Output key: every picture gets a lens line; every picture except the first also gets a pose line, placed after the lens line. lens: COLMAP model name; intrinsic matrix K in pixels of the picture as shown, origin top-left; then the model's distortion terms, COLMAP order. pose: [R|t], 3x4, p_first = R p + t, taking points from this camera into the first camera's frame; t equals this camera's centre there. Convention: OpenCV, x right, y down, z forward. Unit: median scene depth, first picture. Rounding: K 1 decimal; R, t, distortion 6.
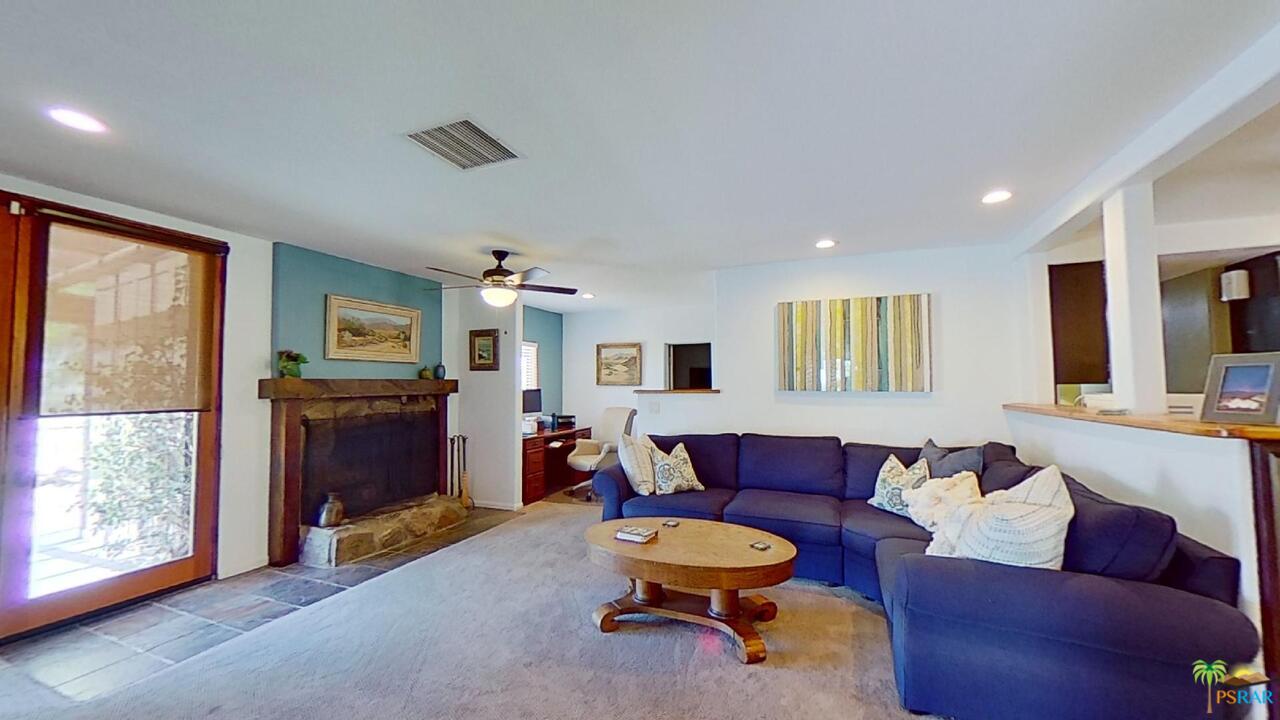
lens RADIAL K [[467.4, 0, 641.0], [0, 467.4, 363.5], [0, 0, 1]] dist [-0.007089, -0.000347]
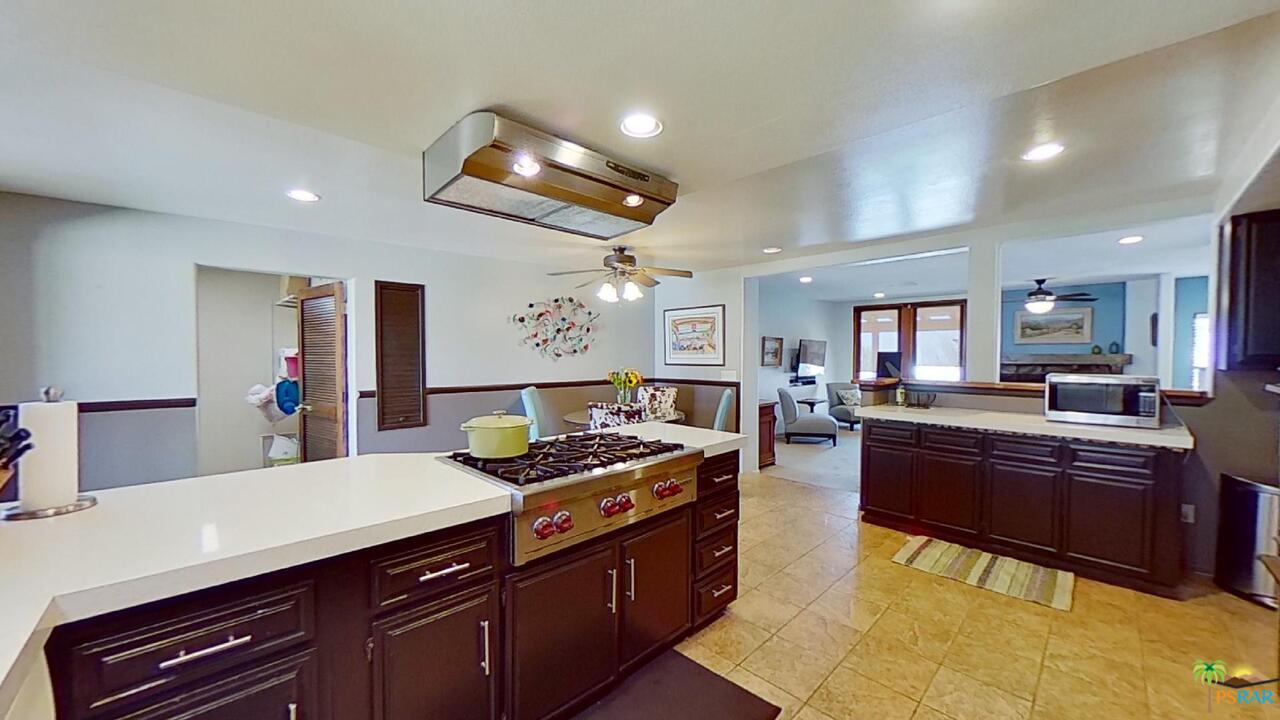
lens RADIAL K [[467.4, 0, 642.2], [0, 467.4, 364.4], [0, 0, 1]] dist [-0.007089, -0.000347]
pose [[-0.379991, 0.025624, -0.924635, 1.706494], [0.041877, 0.999068, 0.010477, -0.010433], [0.924042, -0.034740, -0.380710, 0.285191]]
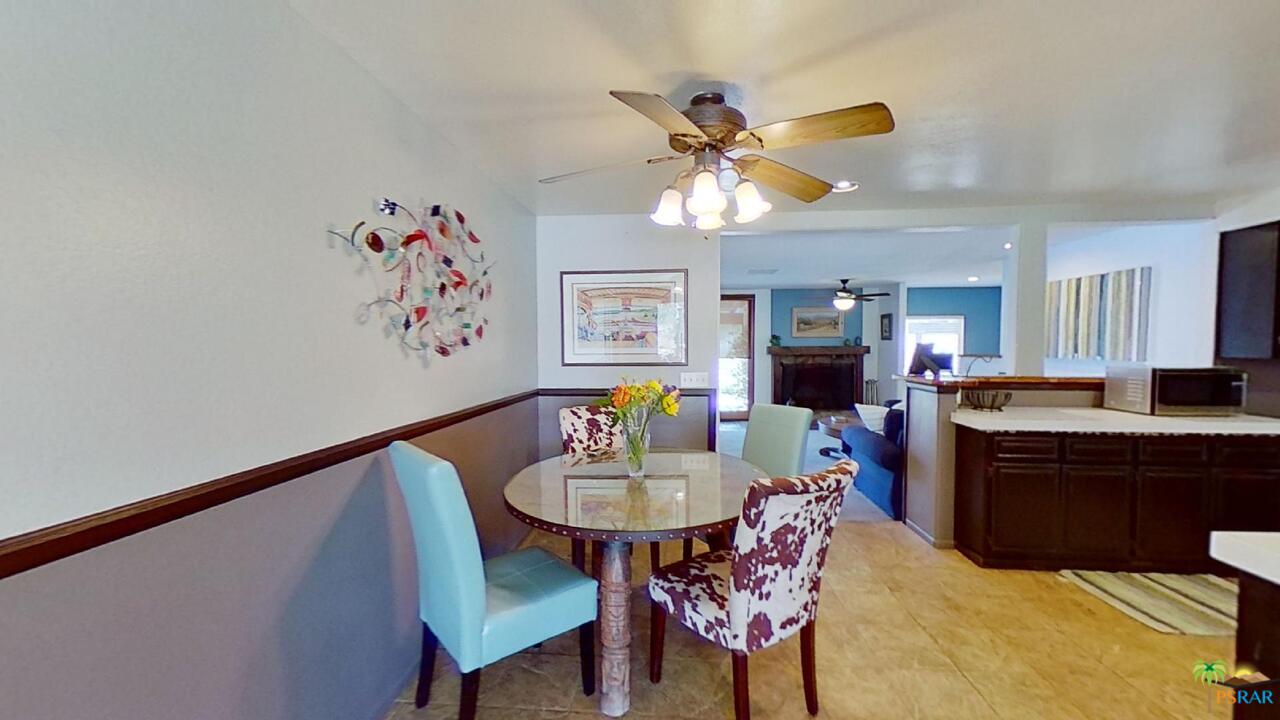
lens RADIAL K [[467.4, 0, 647.1], [0, 467.4, 361.4], [0, 0, 1]] dist [-0.007089, -0.000347]
pose [[0.331585, 0.034700, -0.942787, 1.159713], [0.041548, 0.997817, 0.051338, -0.036933], [0.942510, -0.056193, 0.329419, -0.372670]]
